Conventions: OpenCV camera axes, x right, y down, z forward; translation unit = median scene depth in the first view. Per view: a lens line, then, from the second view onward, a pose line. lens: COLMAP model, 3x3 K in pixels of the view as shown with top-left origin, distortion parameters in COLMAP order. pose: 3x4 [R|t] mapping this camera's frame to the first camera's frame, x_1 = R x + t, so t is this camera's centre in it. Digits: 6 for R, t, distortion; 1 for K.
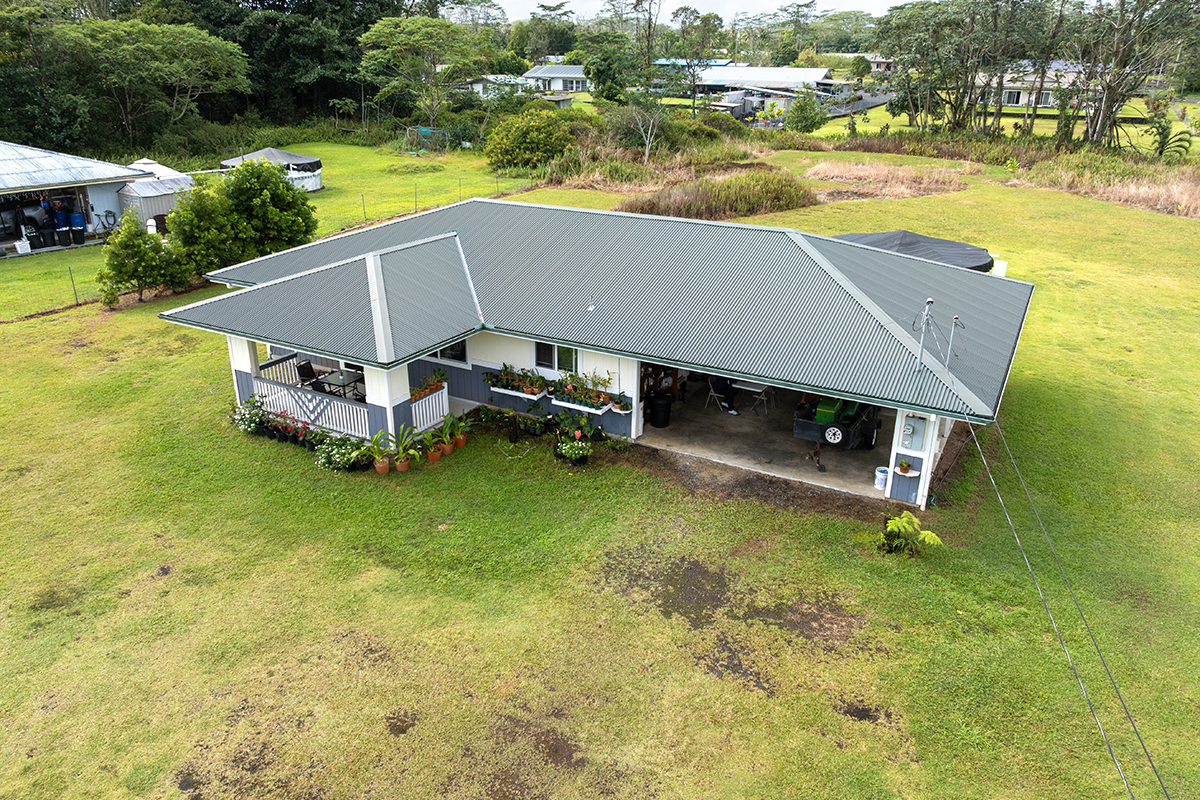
lens RADIAL K [[834.0, 0, 611.2], [0, 834.0, 402.8], [0, 0, 1]] dist [-0.032600, -0.000708]
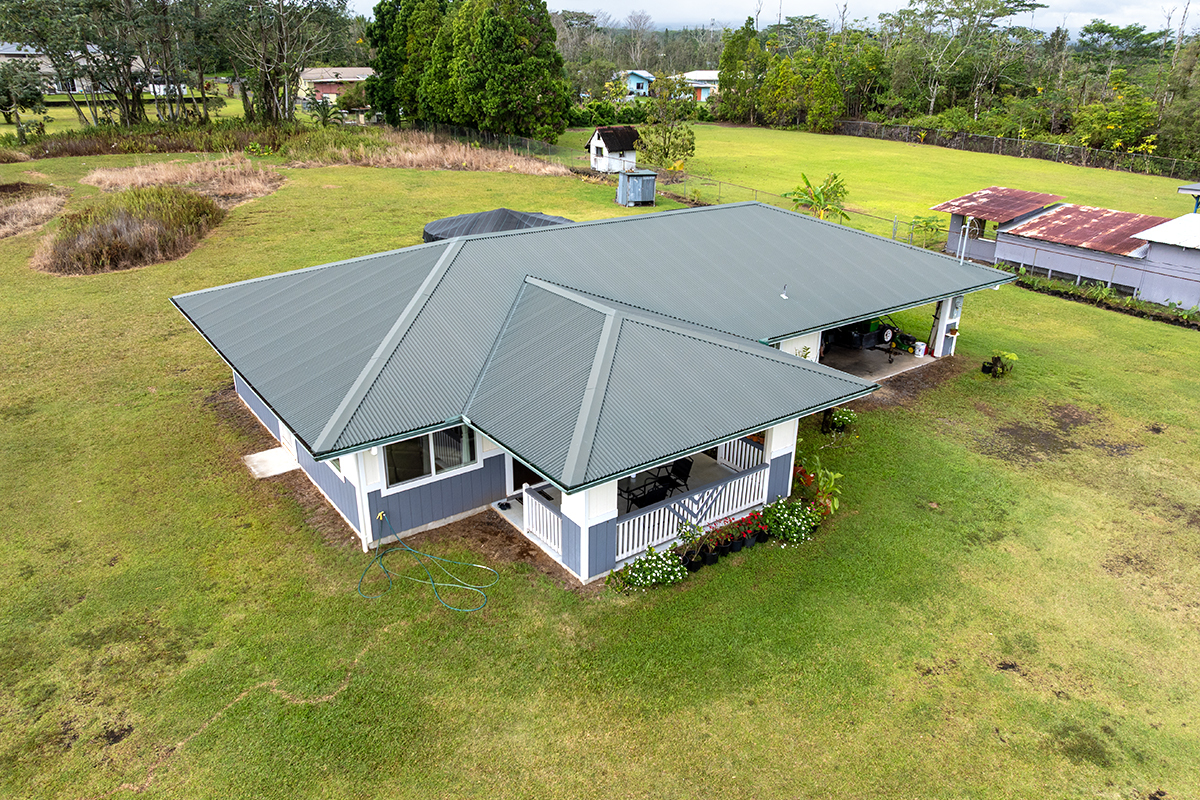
lens RADIAL K [[834.0, 0, 611.2], [0, 834.0, 402.8], [0, 0, 1]] dist [-0.032600, -0.000708]
pose [[0.422556, -0.353451, 0.834577, -1.016594], [0.335204, 0.916478, 0.218419, -0.285531], [-0.842072, 0.187459, 0.505741, 0.655193]]
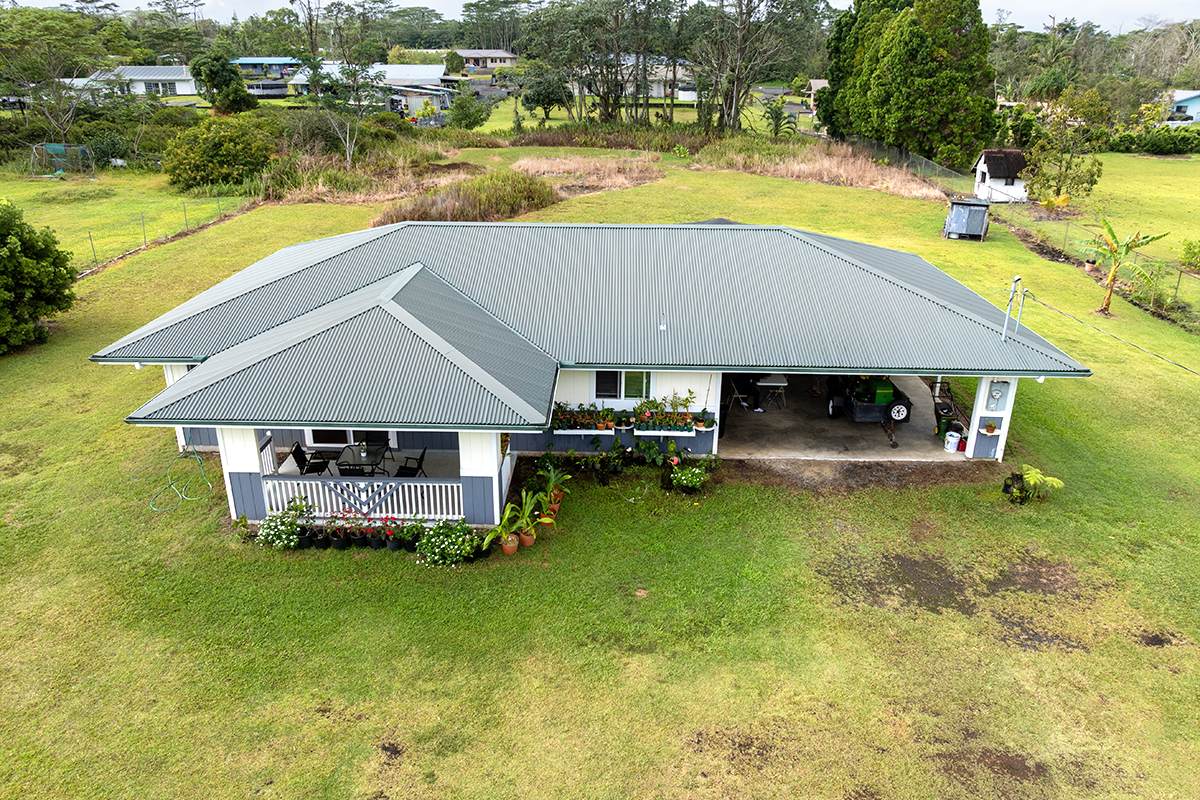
lens RADIAL K [[840.1, 0, 608.4], [0, 840.1, 395.3], [0, 0, 1]] dist [-0.037062, 0.000043]
pose [[0.886424, -0.172026, 0.429719, -0.483515], [0.174487, 0.984072, 0.034014, -0.078127], [-0.428726, 0.044830, 0.902322, 0.169945]]
